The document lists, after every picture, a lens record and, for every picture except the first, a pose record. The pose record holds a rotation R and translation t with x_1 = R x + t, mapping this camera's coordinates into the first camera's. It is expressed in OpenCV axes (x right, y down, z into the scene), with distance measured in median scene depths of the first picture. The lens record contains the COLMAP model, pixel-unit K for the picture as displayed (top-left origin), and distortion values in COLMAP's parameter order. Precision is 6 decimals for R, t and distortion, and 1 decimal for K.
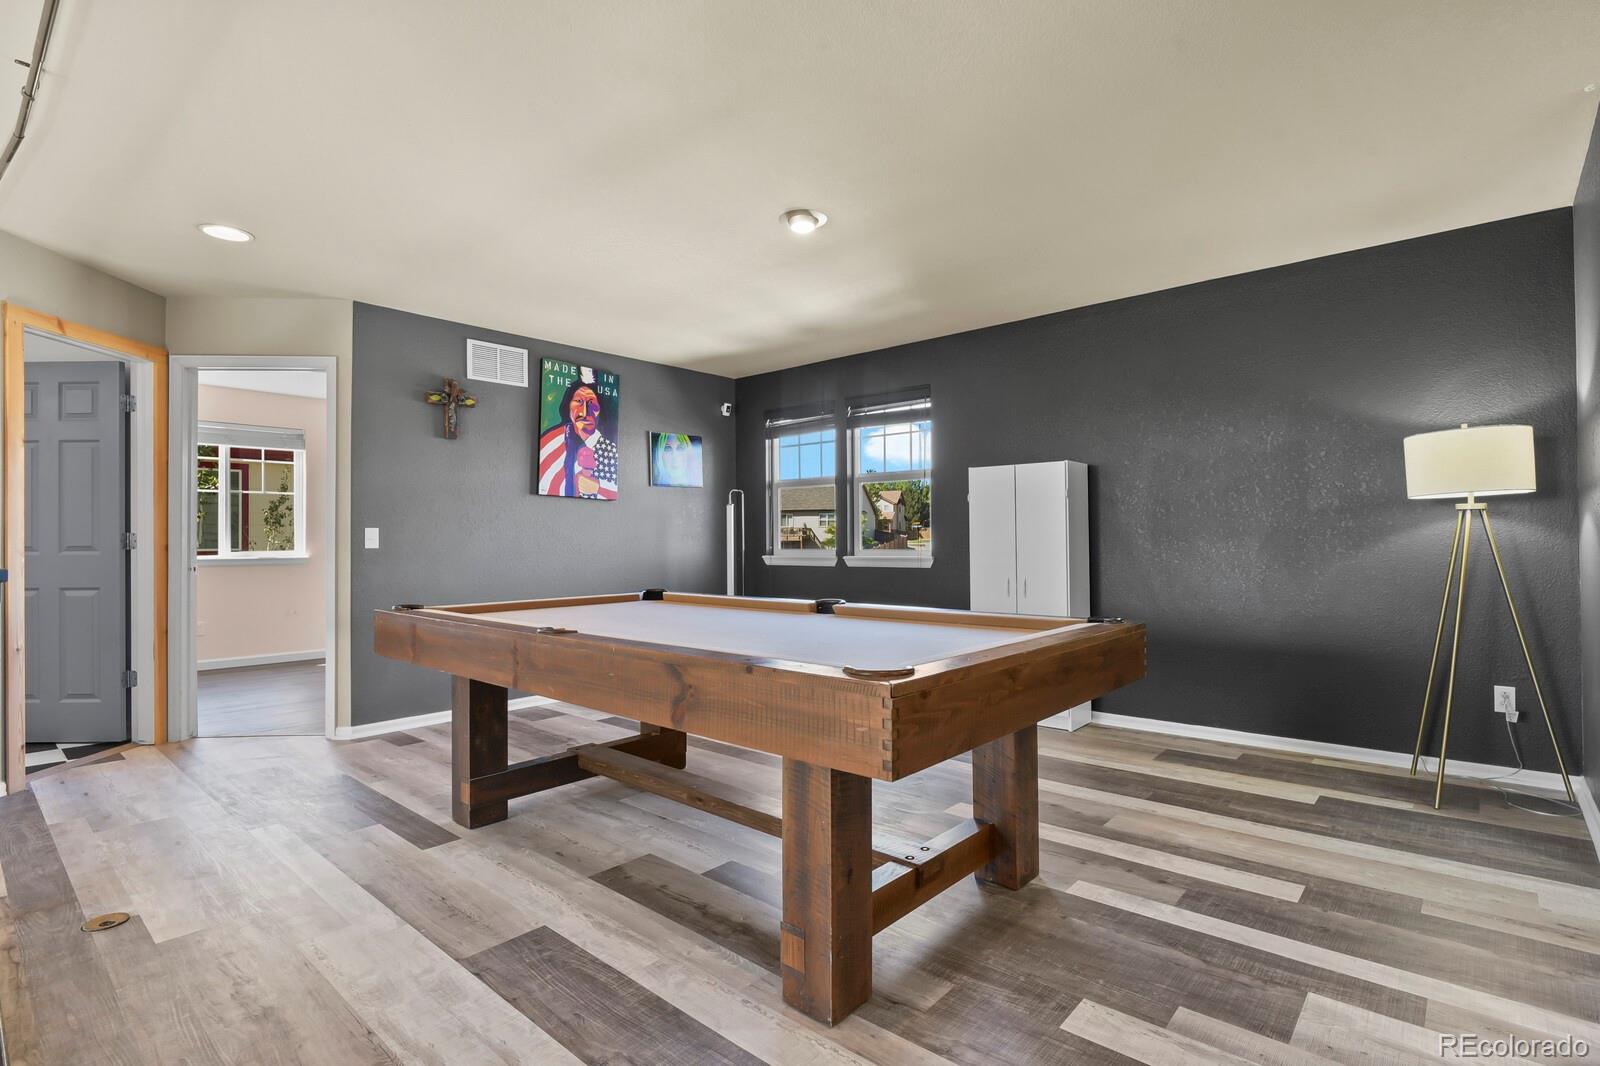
lens RADIAL K [[771.2, 0, 807.5], [0, 771.2, 533.1], [0, 0, 1]] dist [-0.000690, -0.001431]
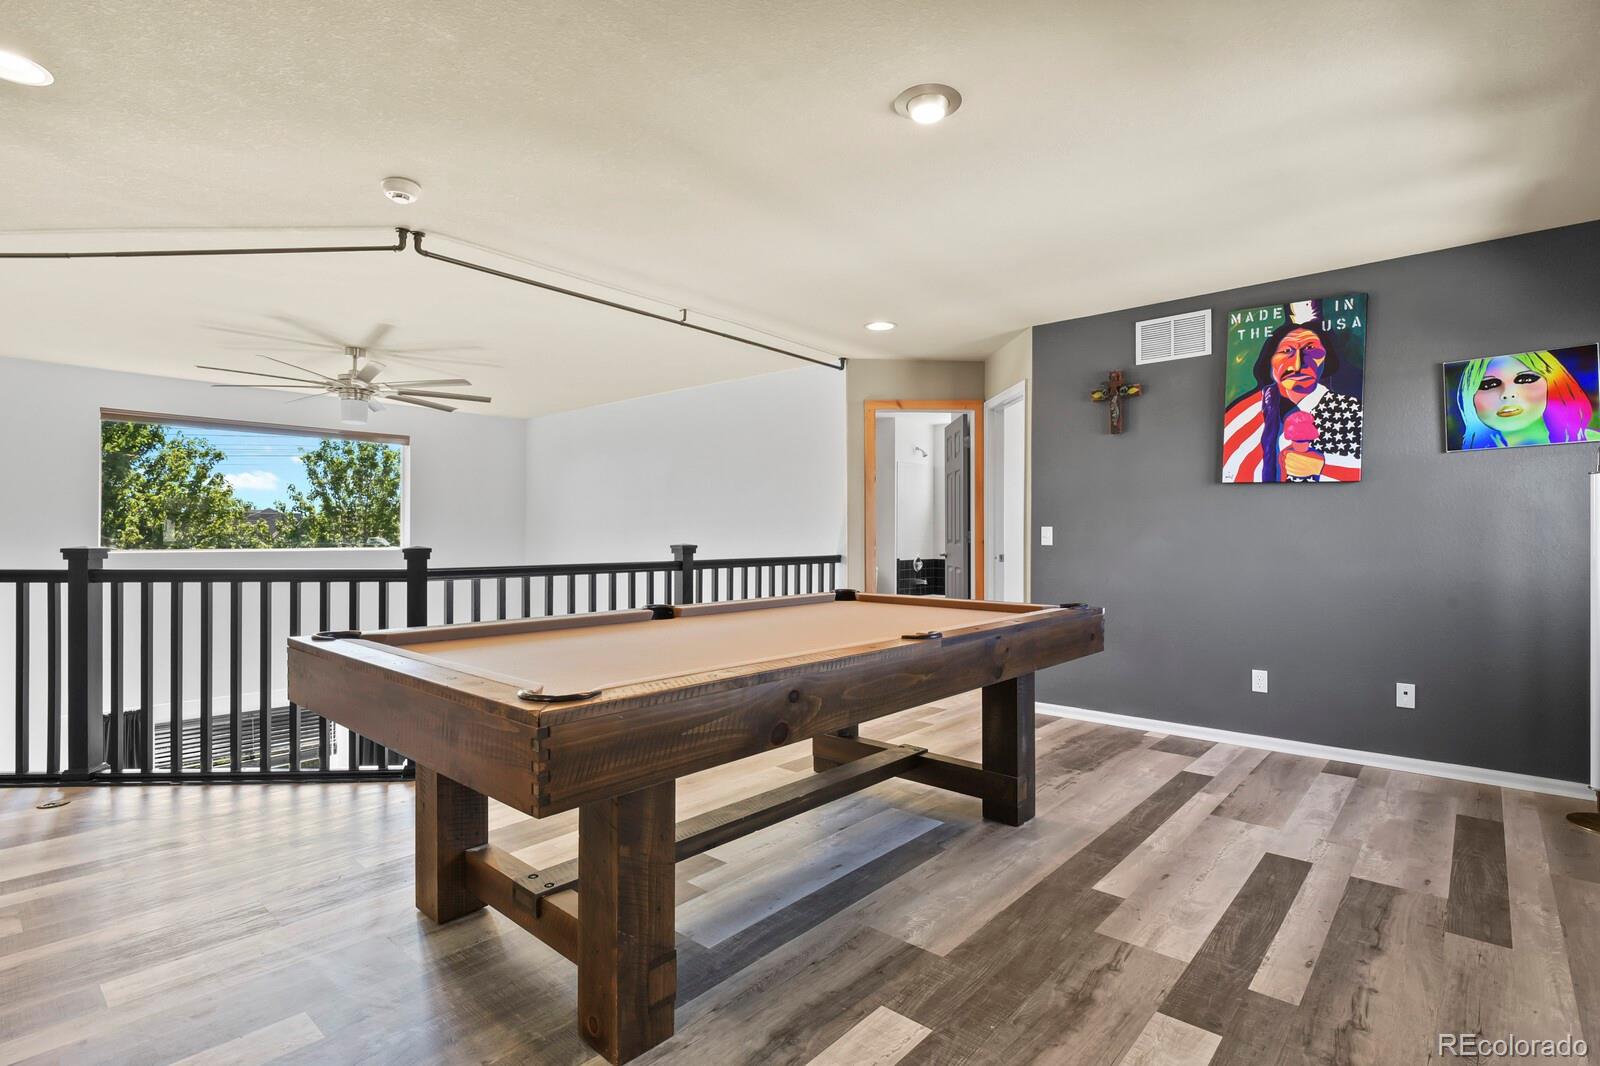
lens RADIAL K [[771.2, 0, 812.9], [0, 771.2, 535.6], [0, 0, 1]] dist [-0.000690, -0.001431]
pose [[0.009139, 0.007873, -0.999927, 0.437870], [0.008744, 0.999930, 0.007953, -0.004813], [0.999920, -0.008816, 0.009070, 0.536396]]
